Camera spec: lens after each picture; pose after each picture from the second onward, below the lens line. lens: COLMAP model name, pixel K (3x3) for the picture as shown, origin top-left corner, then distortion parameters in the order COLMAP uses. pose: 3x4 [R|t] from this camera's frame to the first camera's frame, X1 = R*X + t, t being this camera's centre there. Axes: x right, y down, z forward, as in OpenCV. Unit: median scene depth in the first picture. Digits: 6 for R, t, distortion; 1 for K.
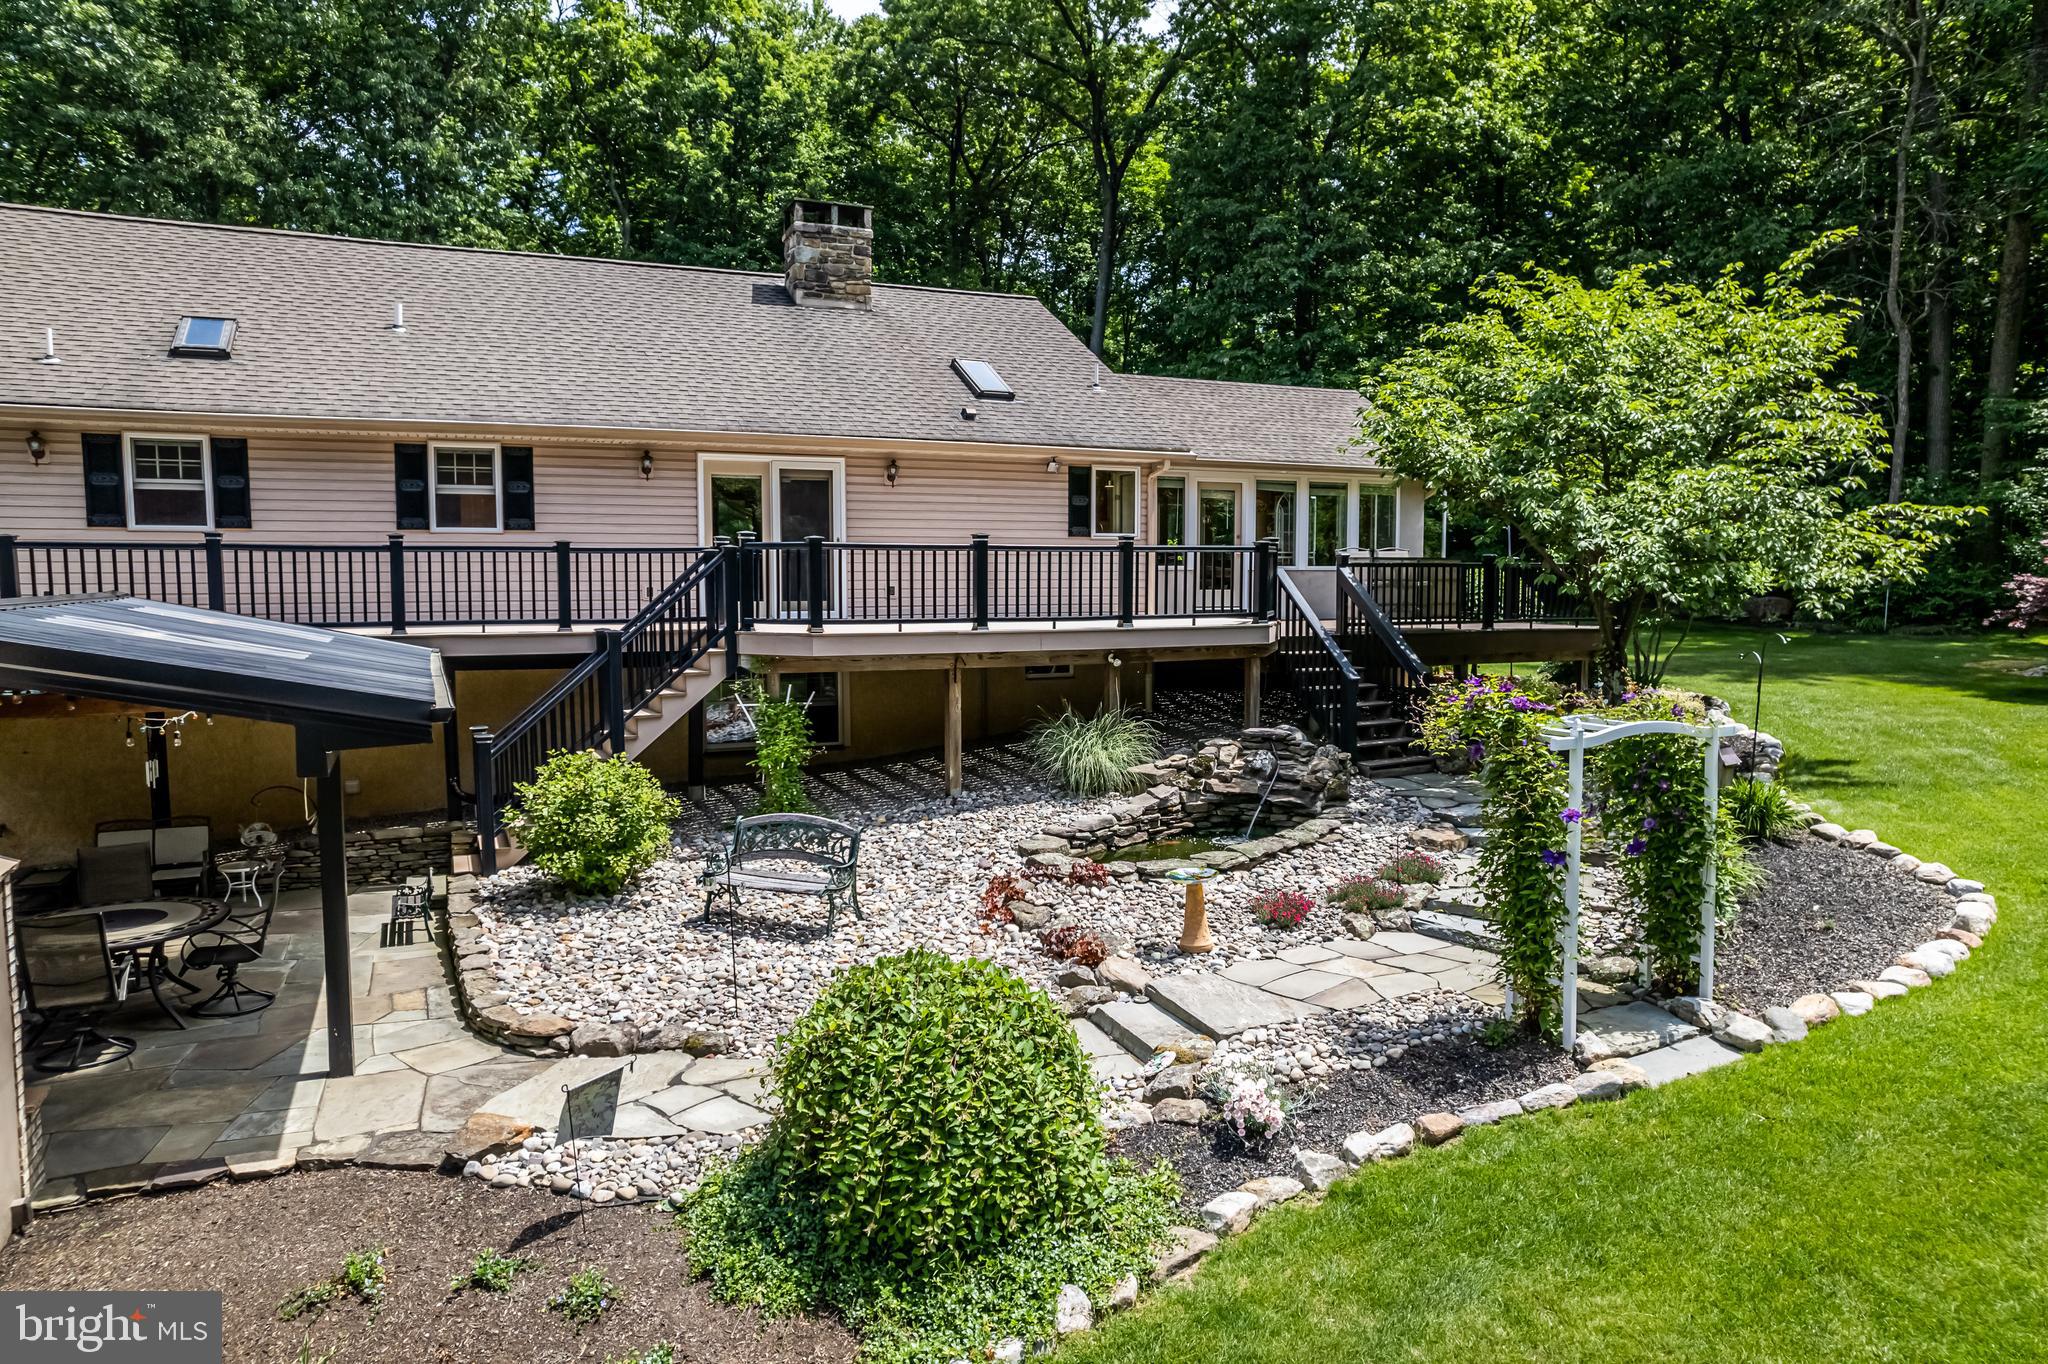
lens RADIAL K [[1318.8, 0, 1027.3], [0, 1318.8, 687.0], [0, 0, 1]] dist [-0.070785, 0.059256]
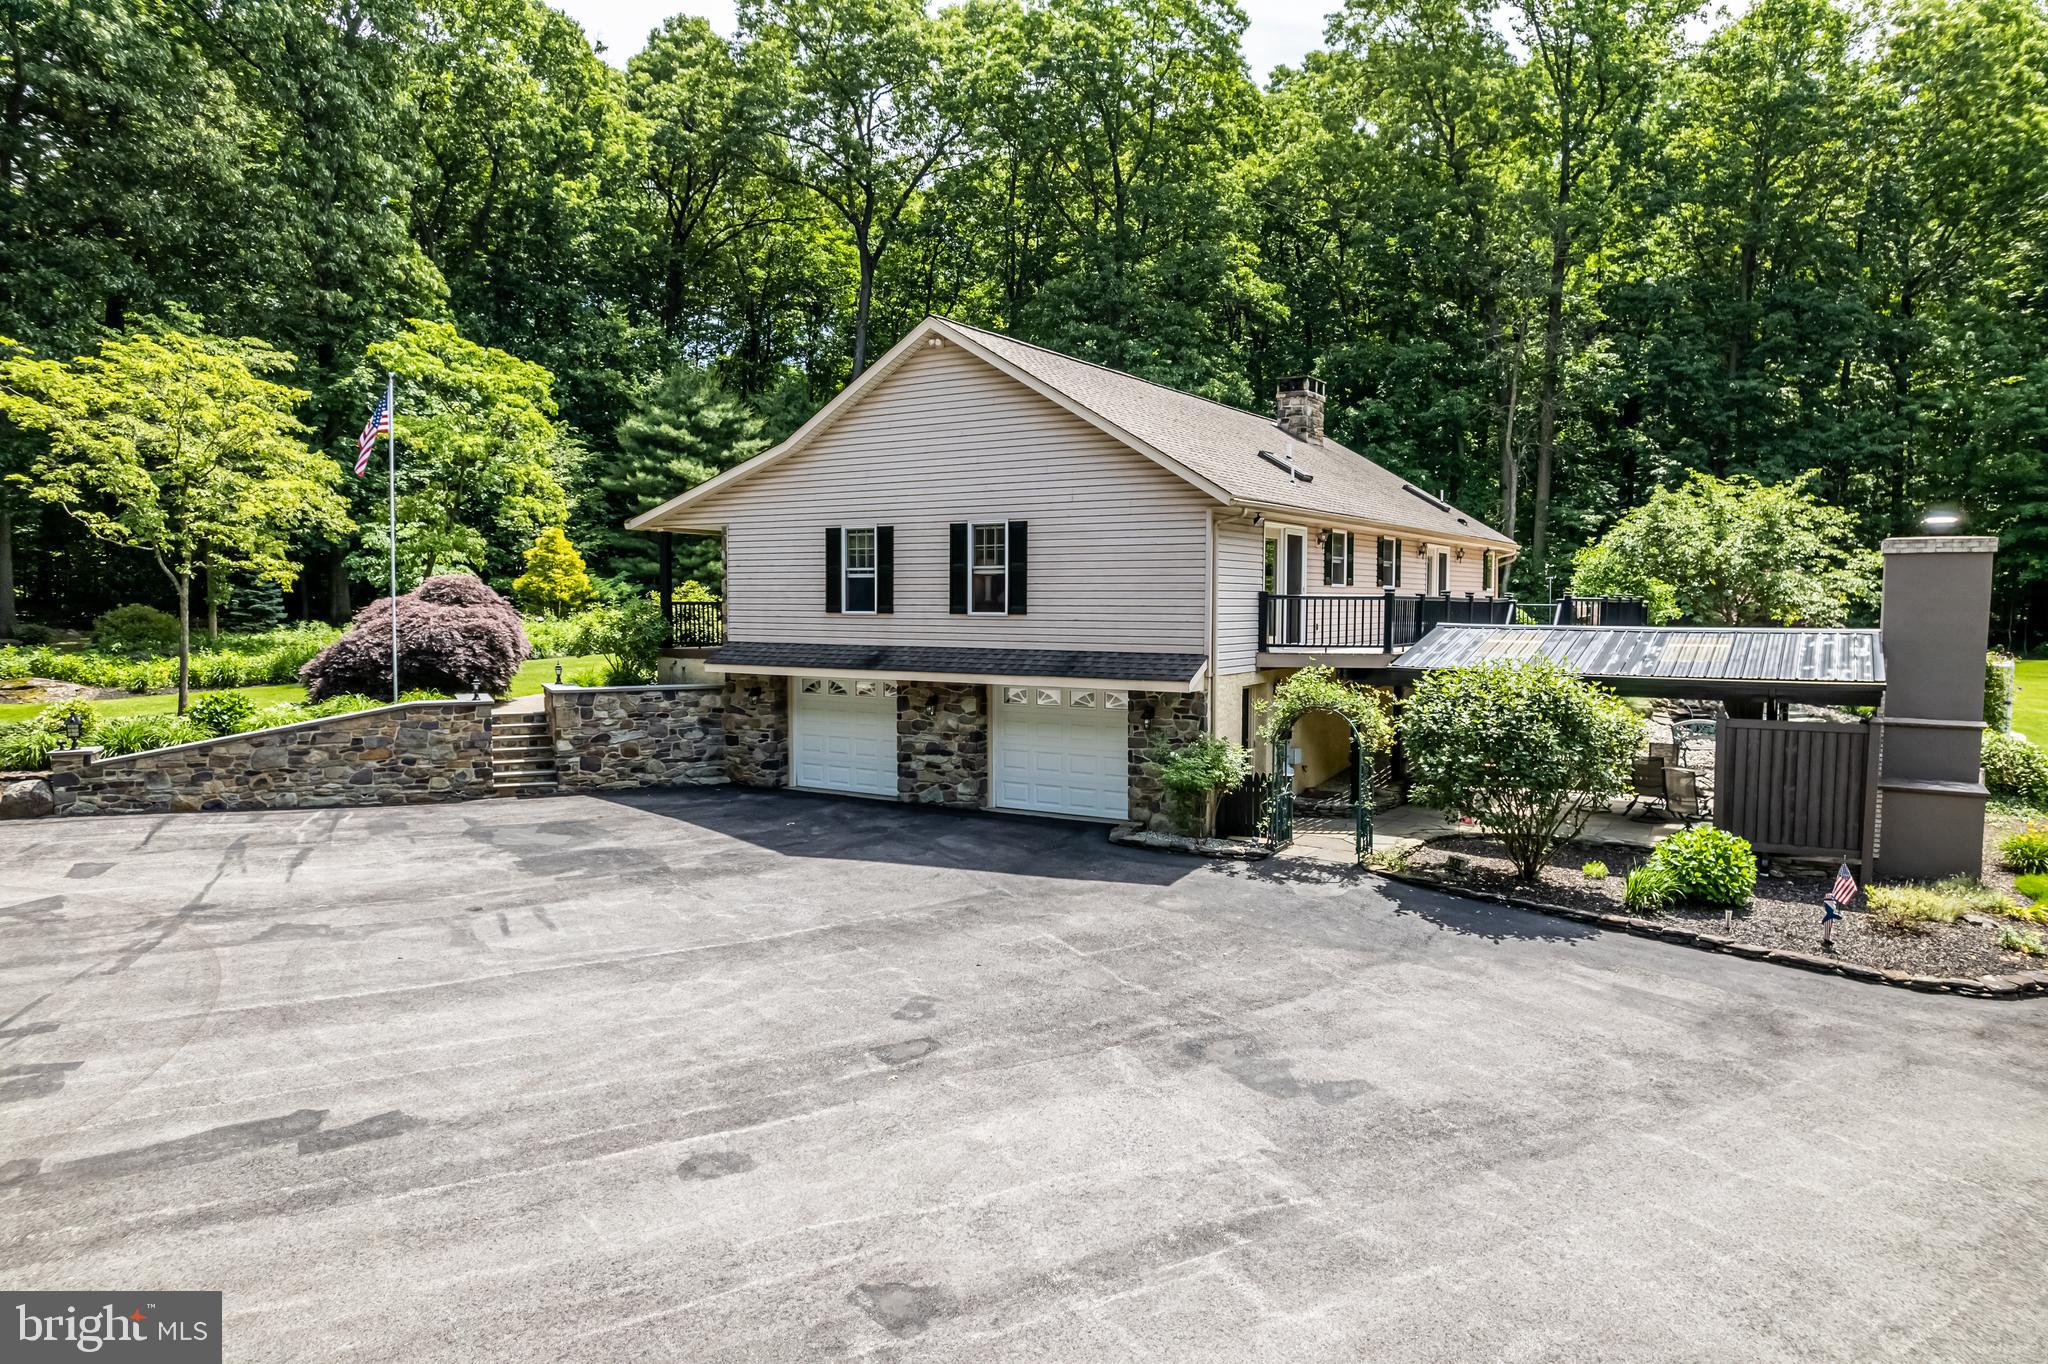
lens RADIAL K [[1318.8, 0, 1029.2], [0, 1318.8, 675.0], [0, 0, 1]] dist [-0.070785, 0.059256]
pose [[0.842432, -0.022325, 0.538340, -1.915482], [0.039391, 0.999019, -0.020212, 0.006167], [-0.537361, 0.038233, 0.842485, -0.207992]]
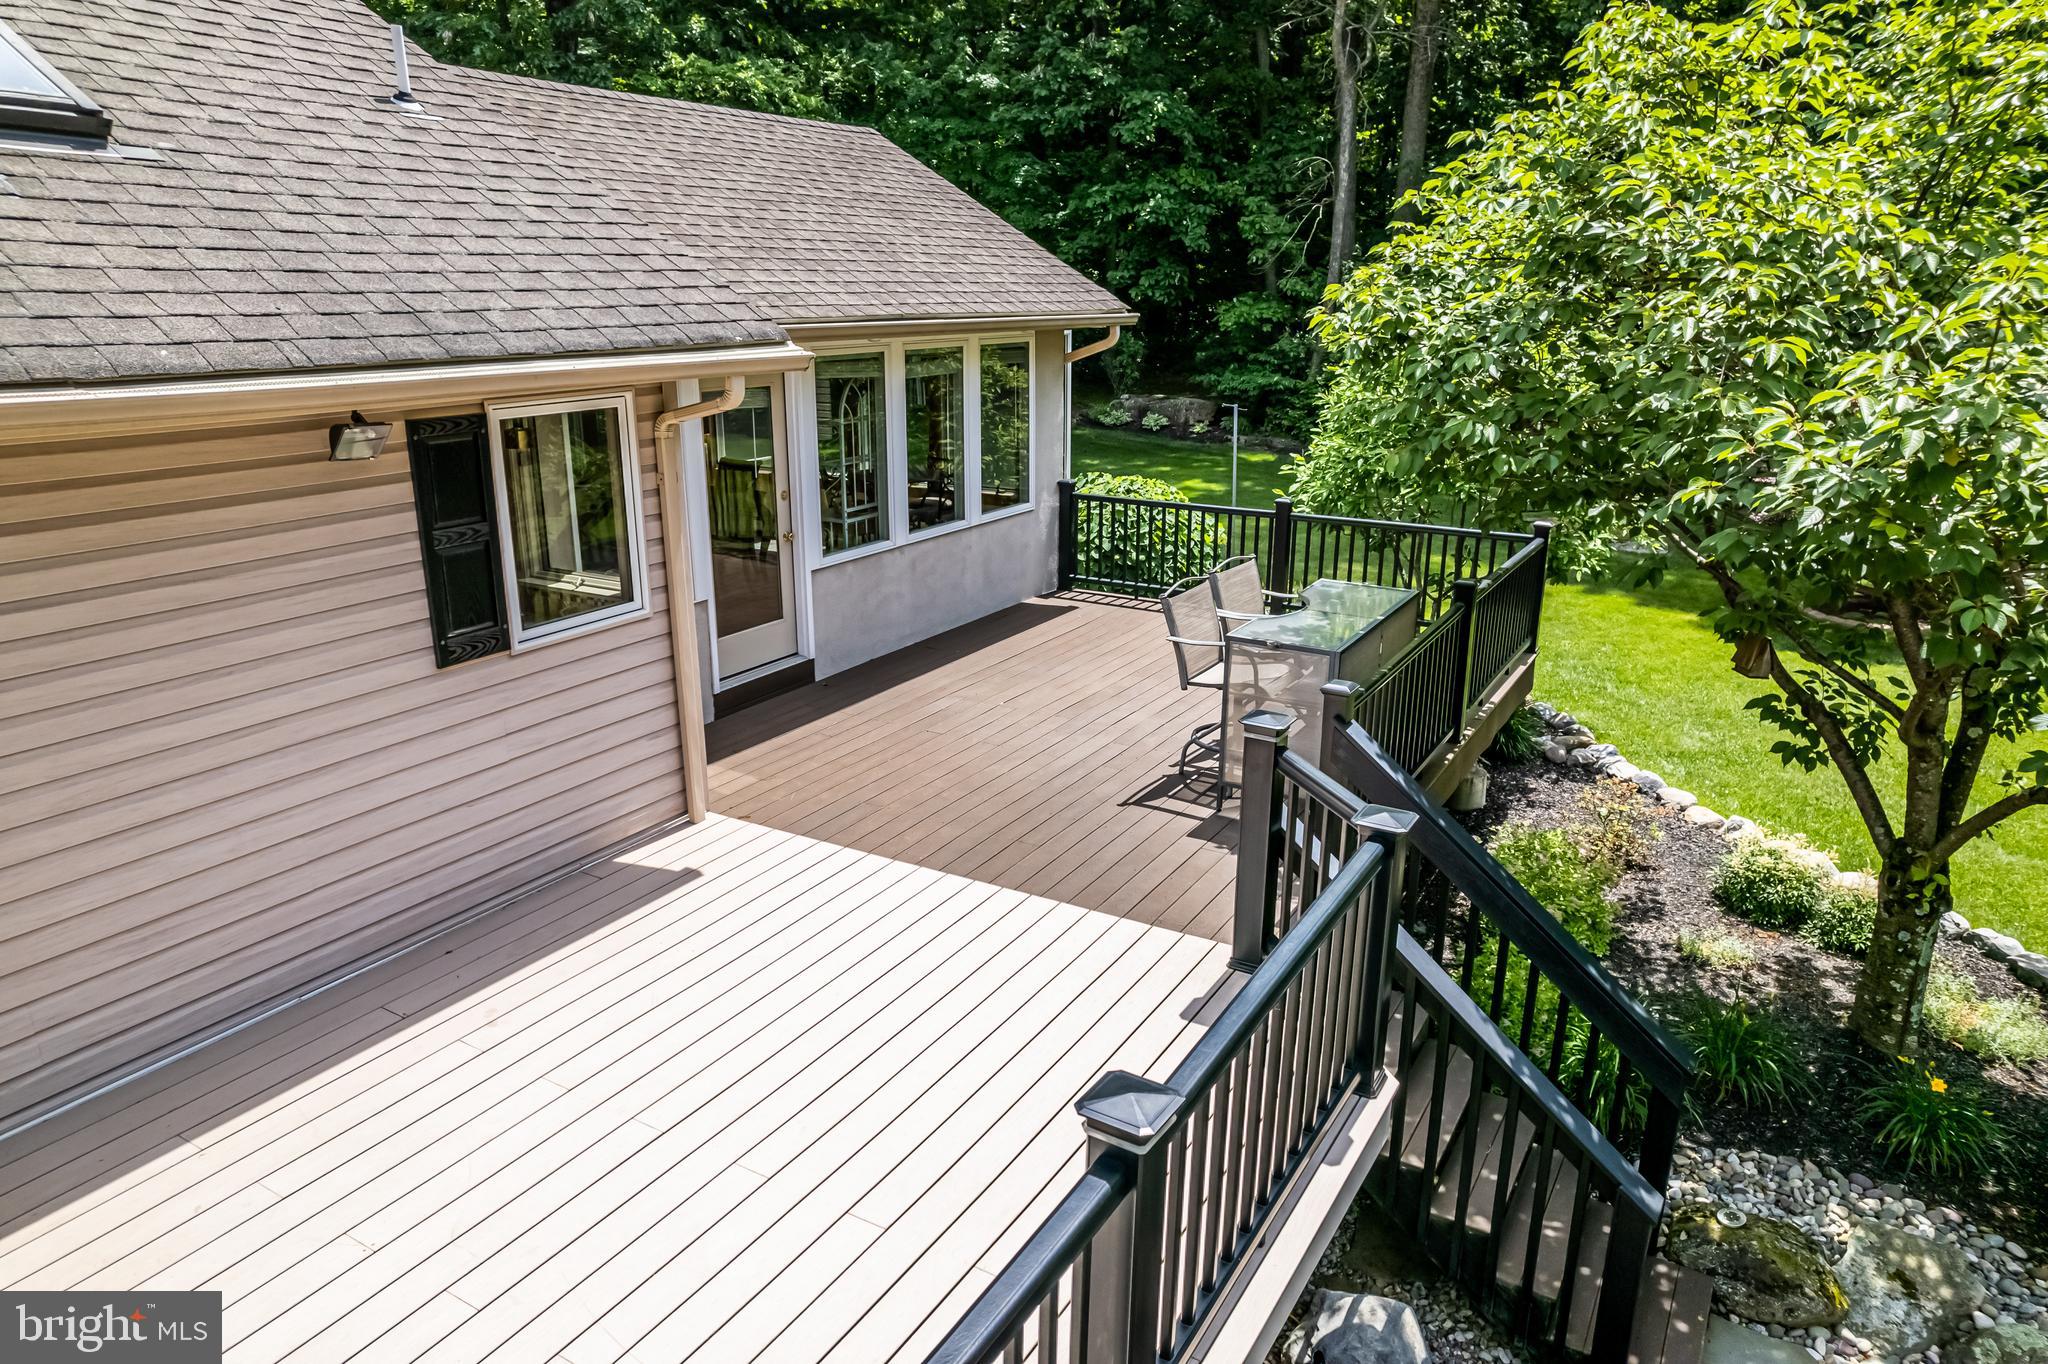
lens RADIAL K [[1318.8, 0, 1035.1], [0, 1318.8, 691.0], [0, 0, 1]] dist [-0.070785, 0.059256]
pose [[0.819029, -0.168233, 0.548534, -0.024476], [0.049479, 0.973195, 0.224596, -0.219842], [-0.571615, -0.156809, 0.805399, 0.920852]]
